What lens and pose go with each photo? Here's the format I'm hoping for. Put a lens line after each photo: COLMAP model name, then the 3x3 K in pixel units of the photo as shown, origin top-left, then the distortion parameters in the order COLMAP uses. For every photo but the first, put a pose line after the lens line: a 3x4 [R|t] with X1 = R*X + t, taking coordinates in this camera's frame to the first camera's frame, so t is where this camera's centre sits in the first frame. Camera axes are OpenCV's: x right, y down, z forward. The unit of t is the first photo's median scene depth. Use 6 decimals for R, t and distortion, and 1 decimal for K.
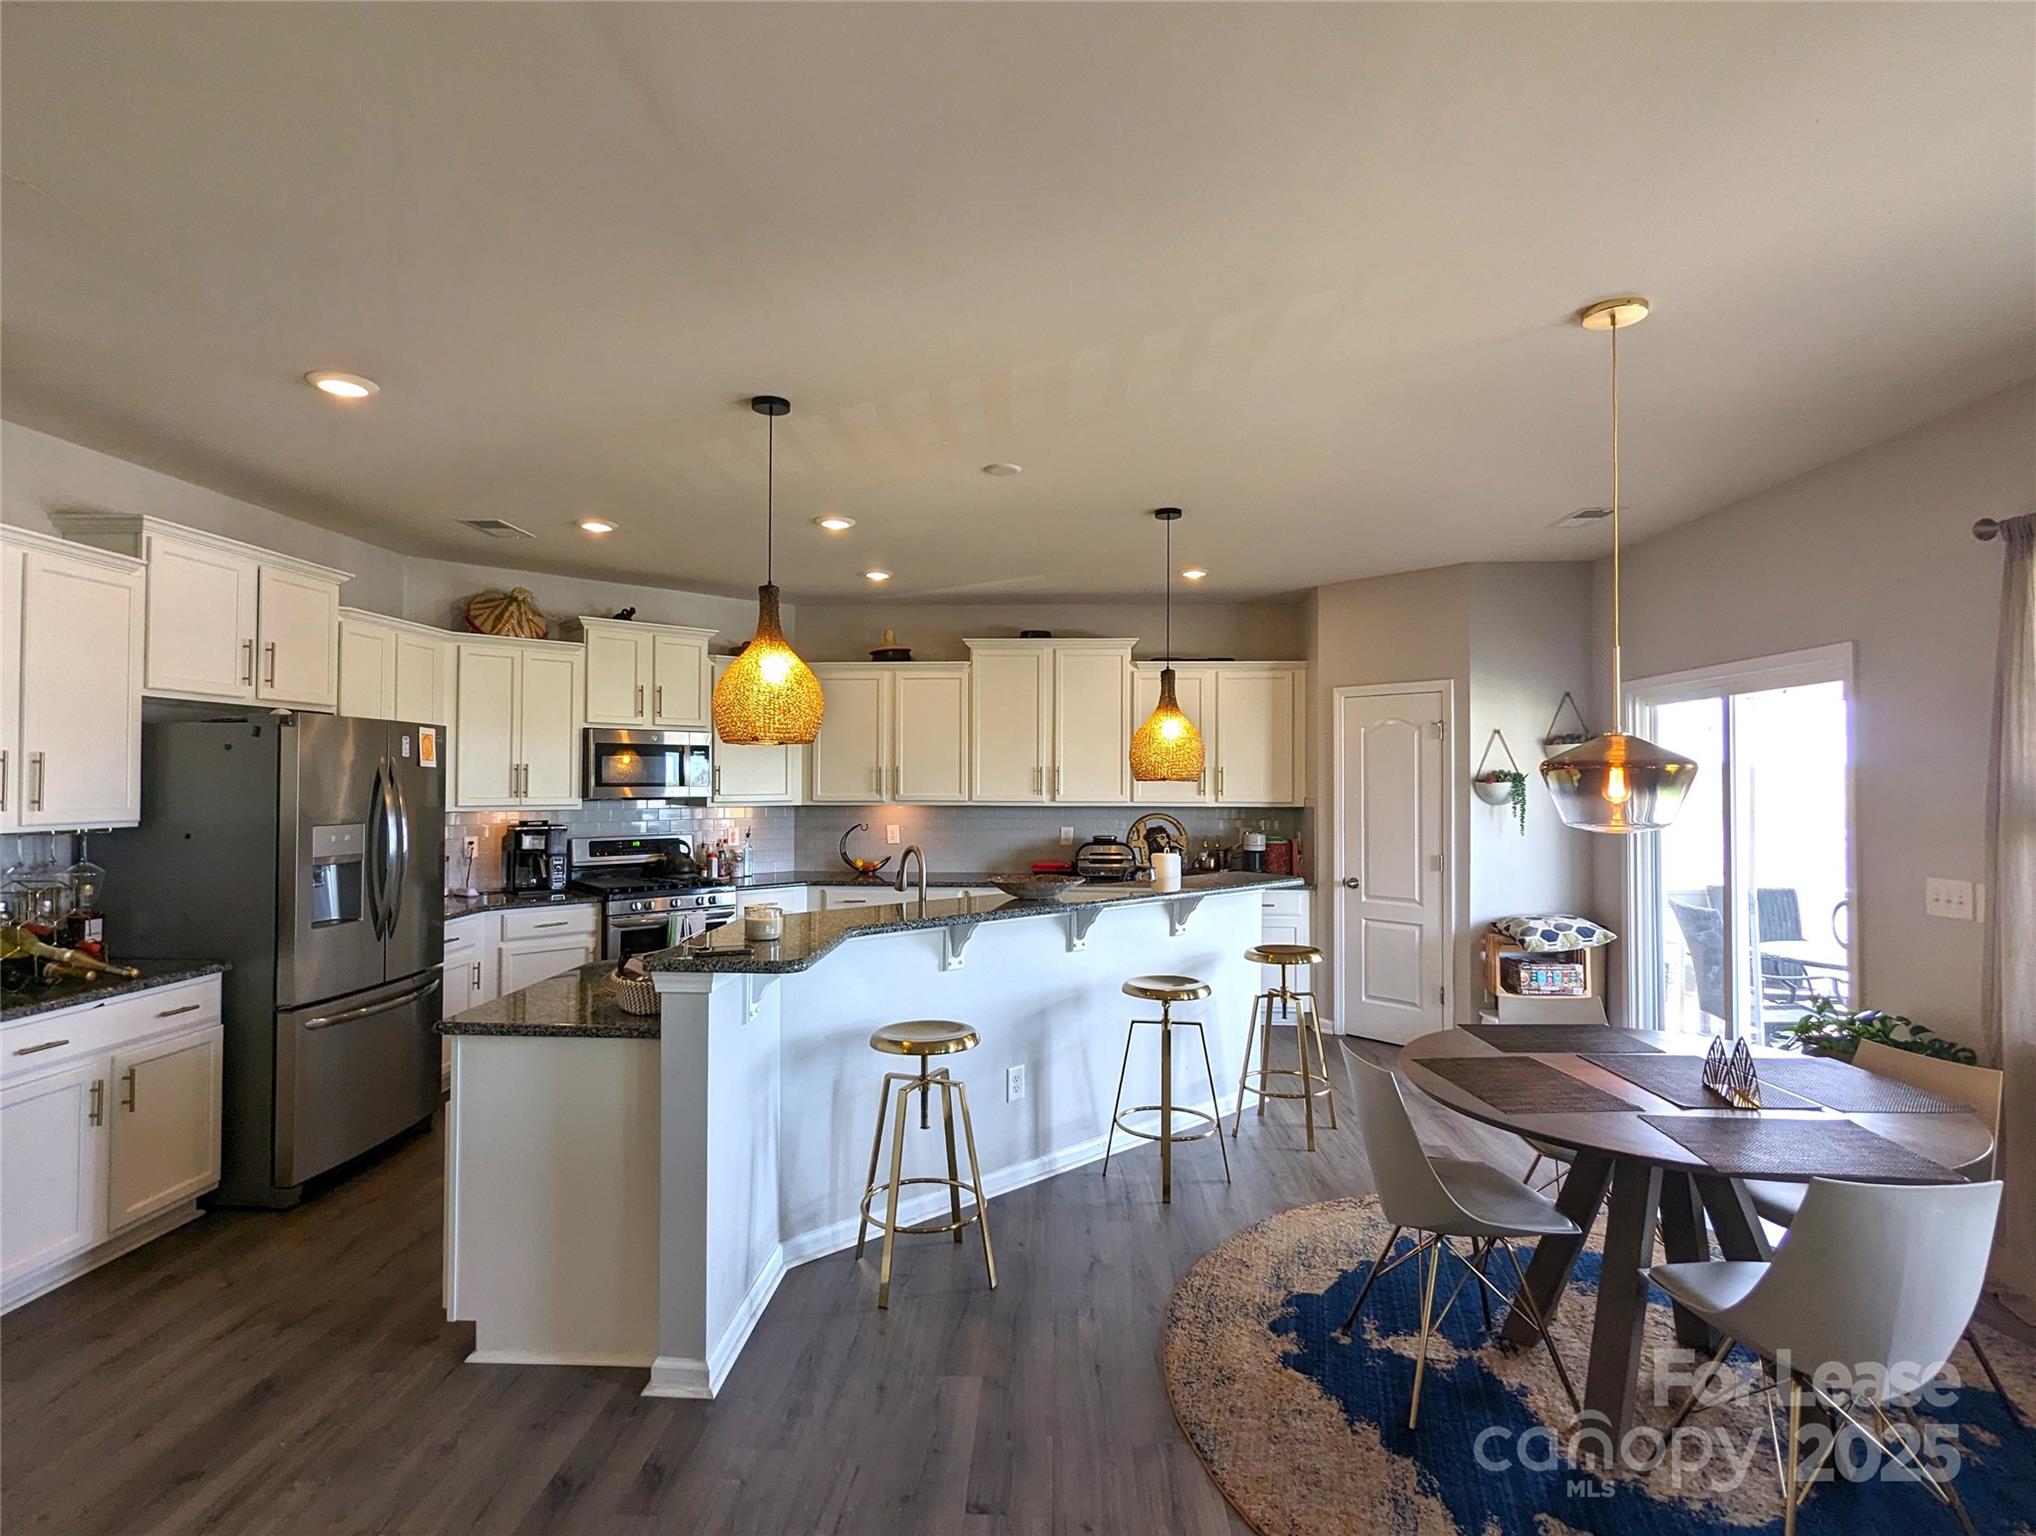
lens RADIAL K [[1039.8, 0, 1015.6], [0, 1039.8, 761.6], [0, 0, 1]] dist [-0.003561, -0.000302]
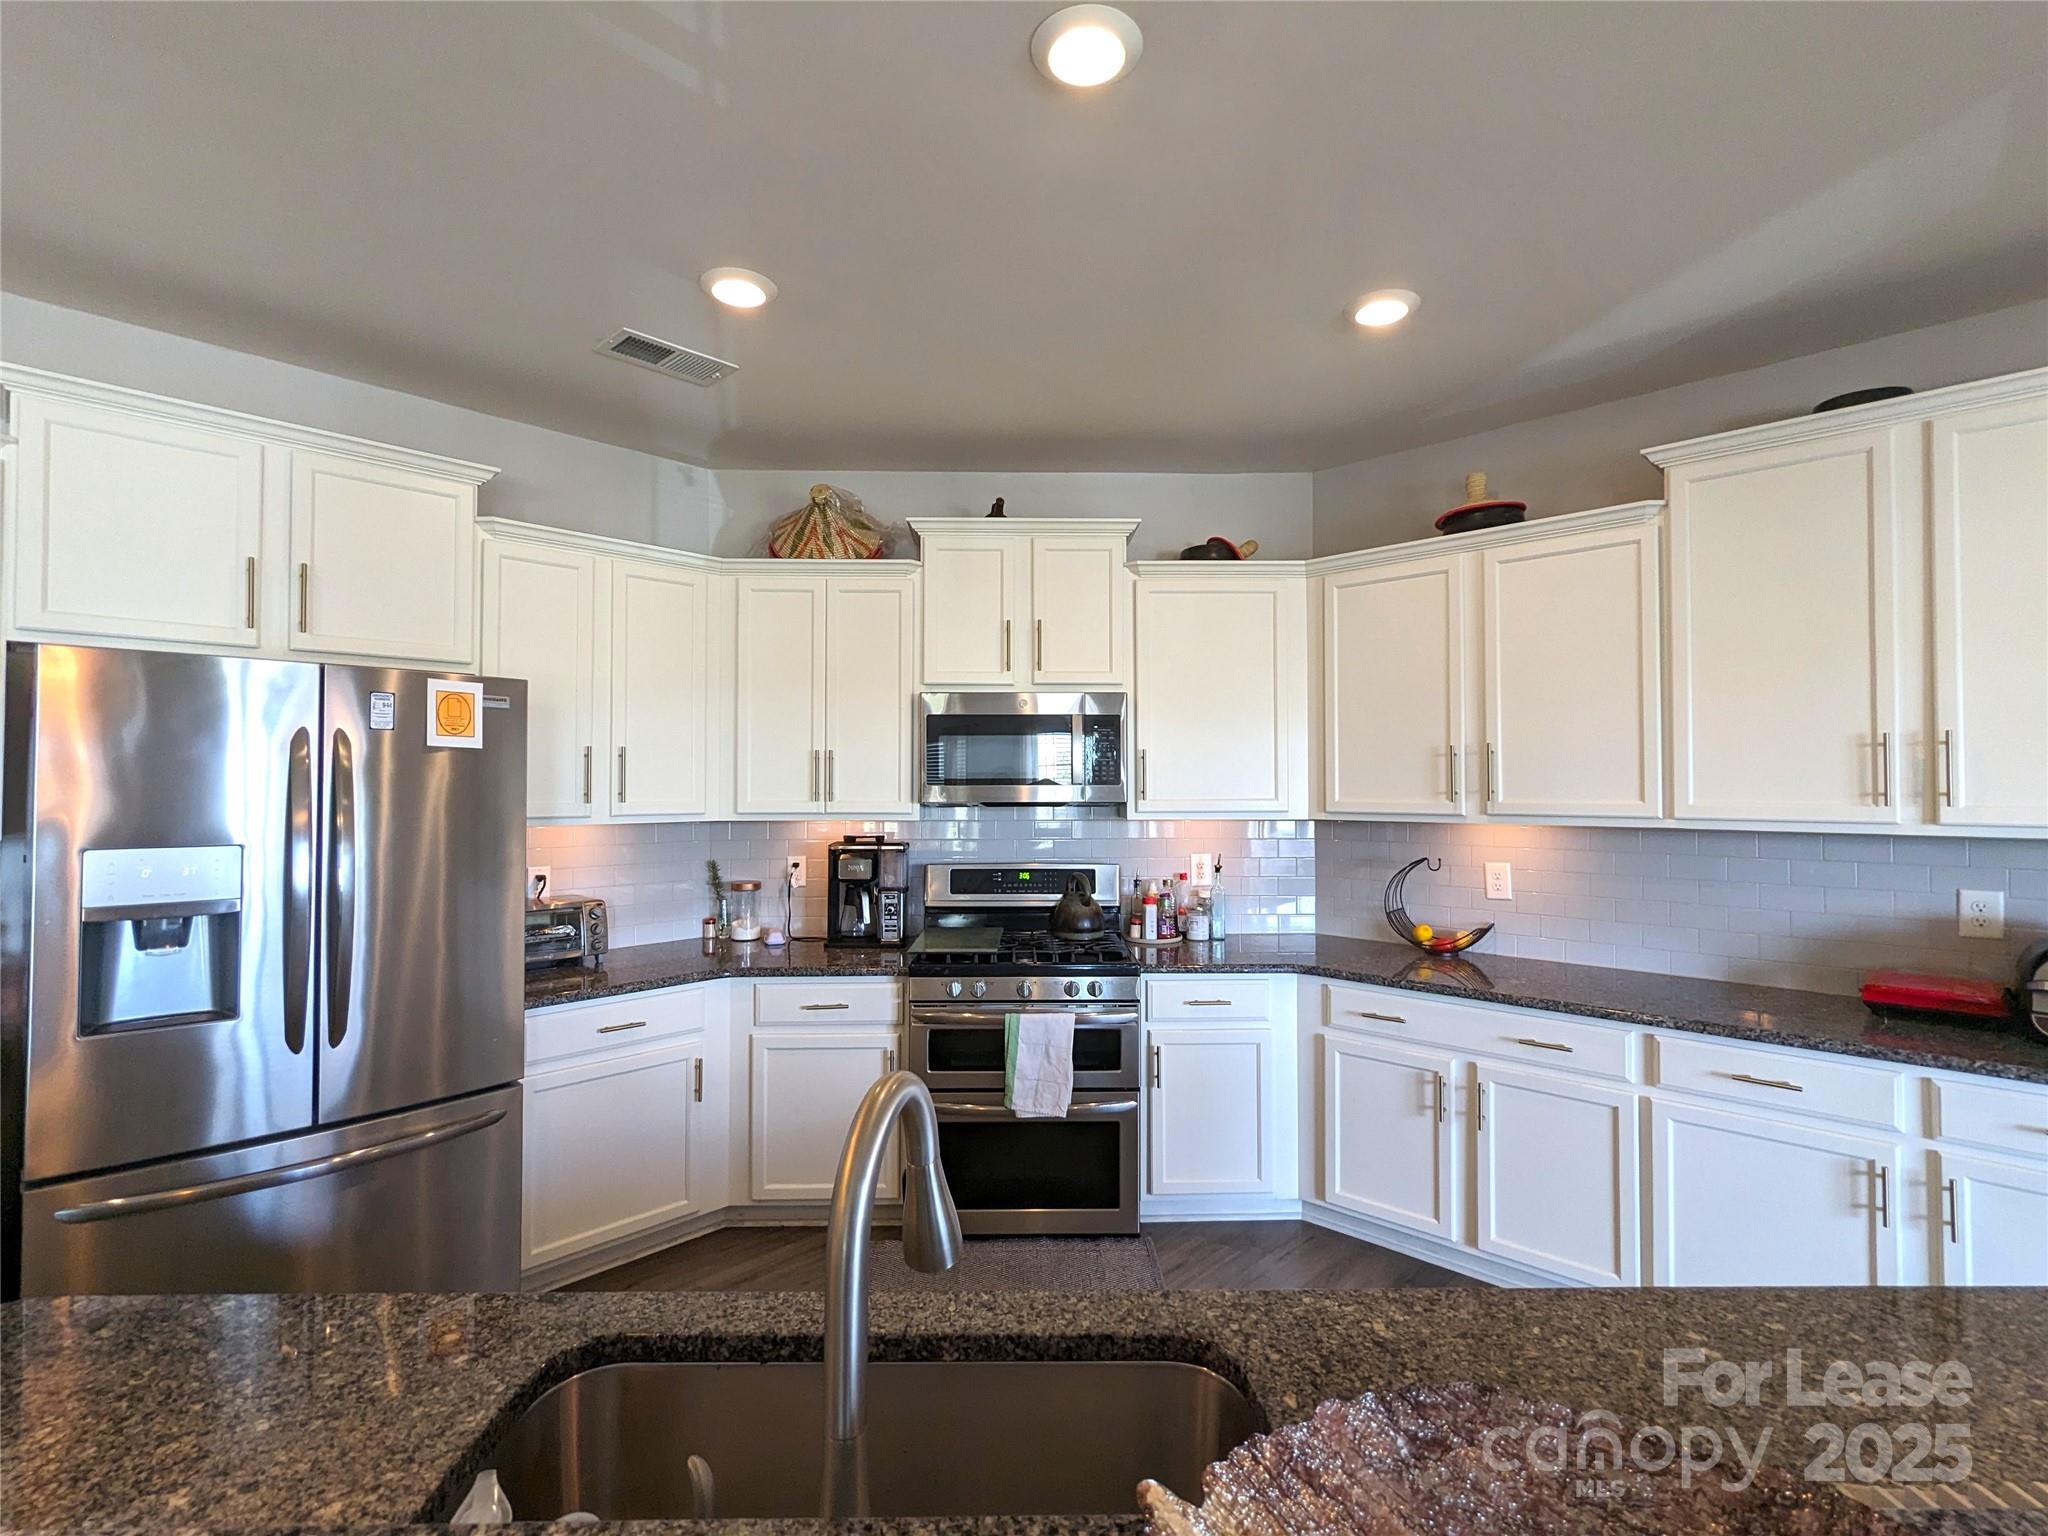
lens RADIAL K [[961.5, 0, 1027.3], [0, 961.5, 762.1], [0, 0, 1]] dist [-0.001130, -0.000138]
pose [[0.750921, -0.018424, -0.660135, 0.023615], [0.013667, 0.999830, -0.012358, 0.018561], [0.660250, 0.000258, 0.751046, 0.608009]]
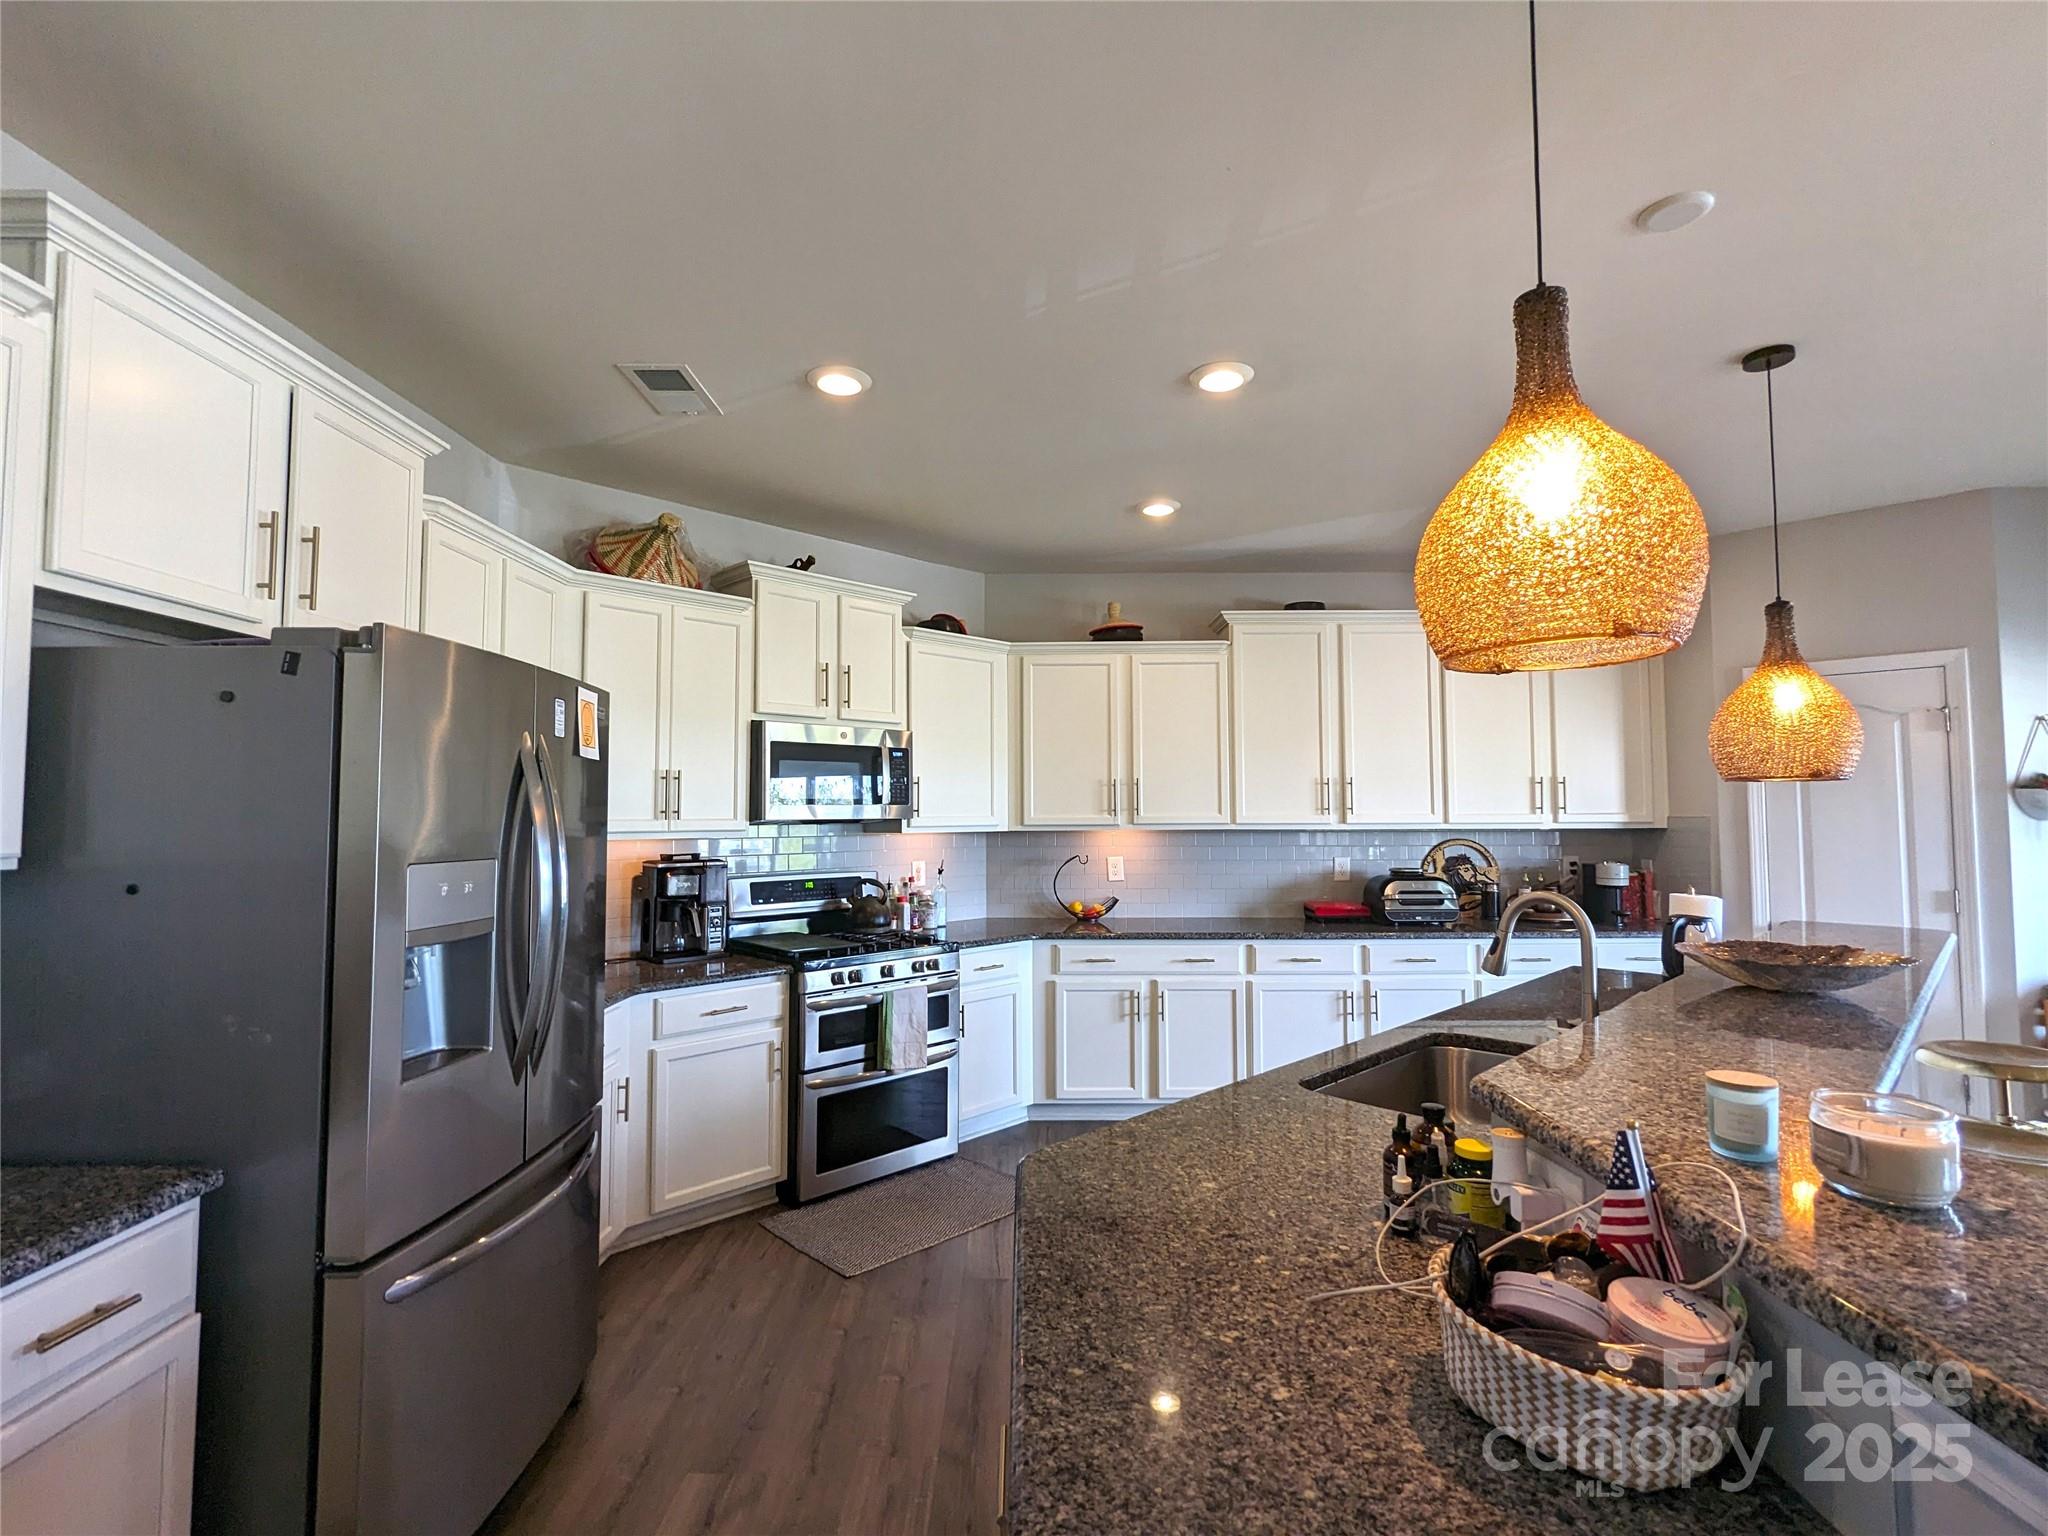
lens RADIAL K [[967.4, 0, 1013.0], [0, 967.4, 765.3], [0, 0, 1]] dist [0.002115, -0.000123]
pose [[0.999436, -0.005147, 0.033183, -0.265068], [0.006267, 0.999412, -0.033710, 0.021282], [-0.032990, 0.033899, 0.998881, 0.349687]]
